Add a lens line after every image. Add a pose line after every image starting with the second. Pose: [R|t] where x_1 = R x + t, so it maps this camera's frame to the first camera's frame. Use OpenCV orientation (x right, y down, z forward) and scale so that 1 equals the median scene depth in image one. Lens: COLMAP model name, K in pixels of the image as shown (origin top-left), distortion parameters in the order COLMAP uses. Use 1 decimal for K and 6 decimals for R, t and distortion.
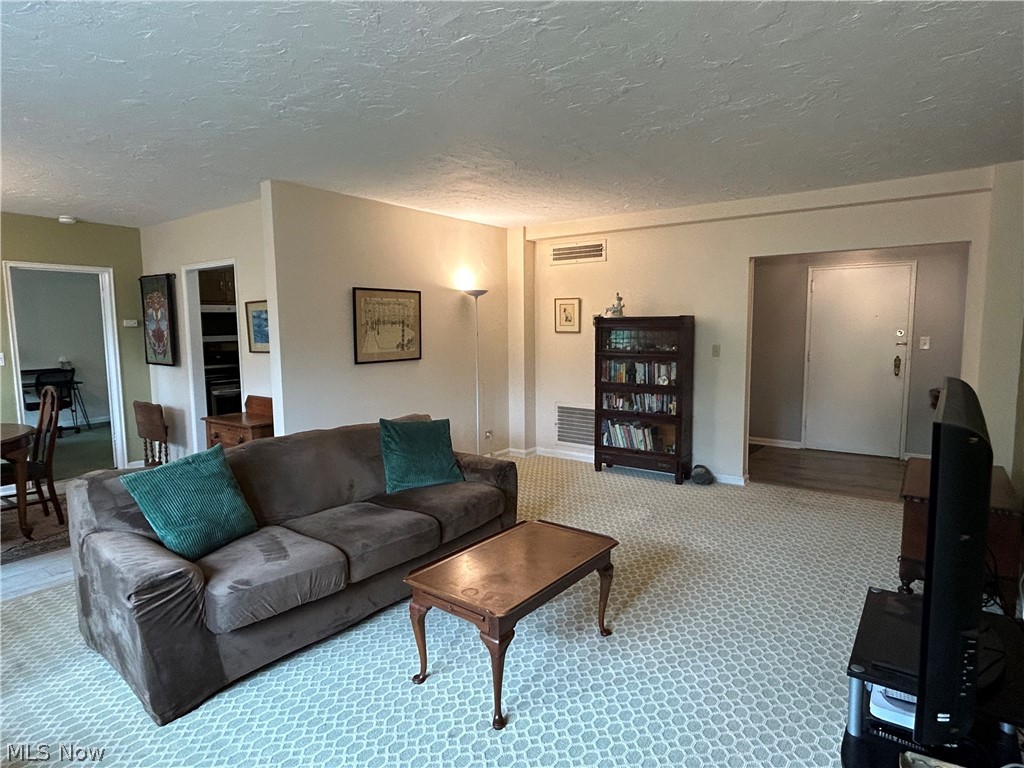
lens RADIAL K [[585.6, 0, 512.0], [0, 585.6, 384.0], [0, 0, 1]] dist [0.000675, -0.000012]
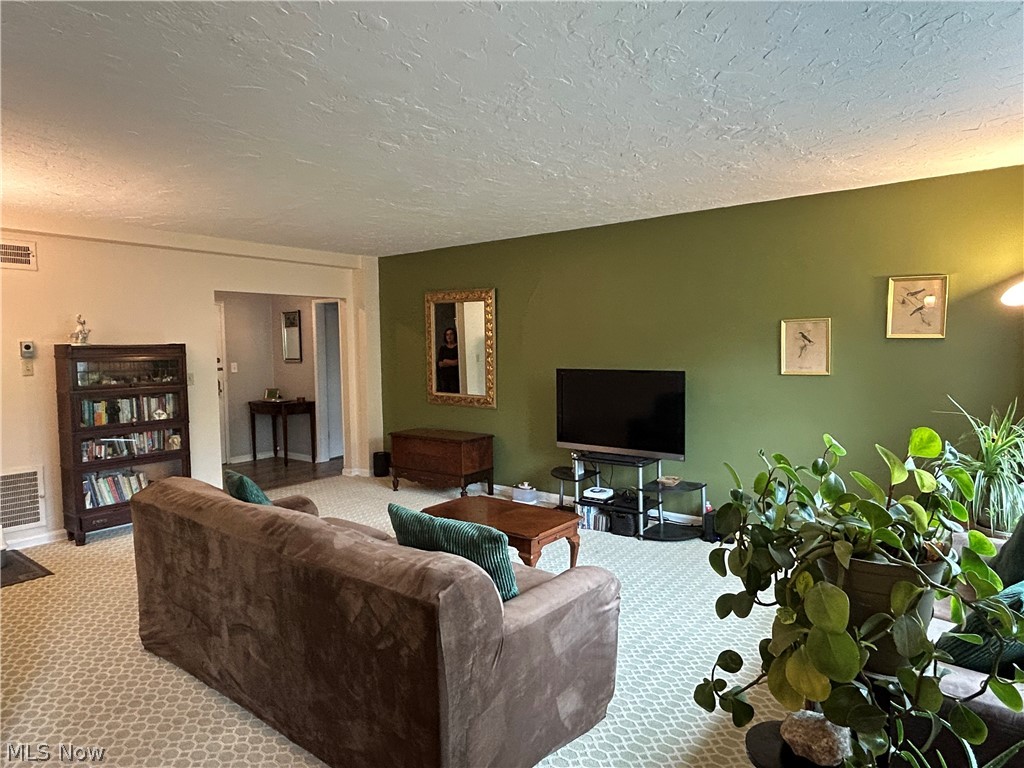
lens RADIAL K [[609.6, 0, 512.0], [0, 609.6, 384.0], [0, 0, 1]] dist [-0.000072, 0.000100]
pose [[0.003023, -0.054426, 0.998513, -0.659389], [0.115515, 0.991852, 0.053713, -0.039634], [-0.993301, 0.115180, 0.009286, 0.424319]]
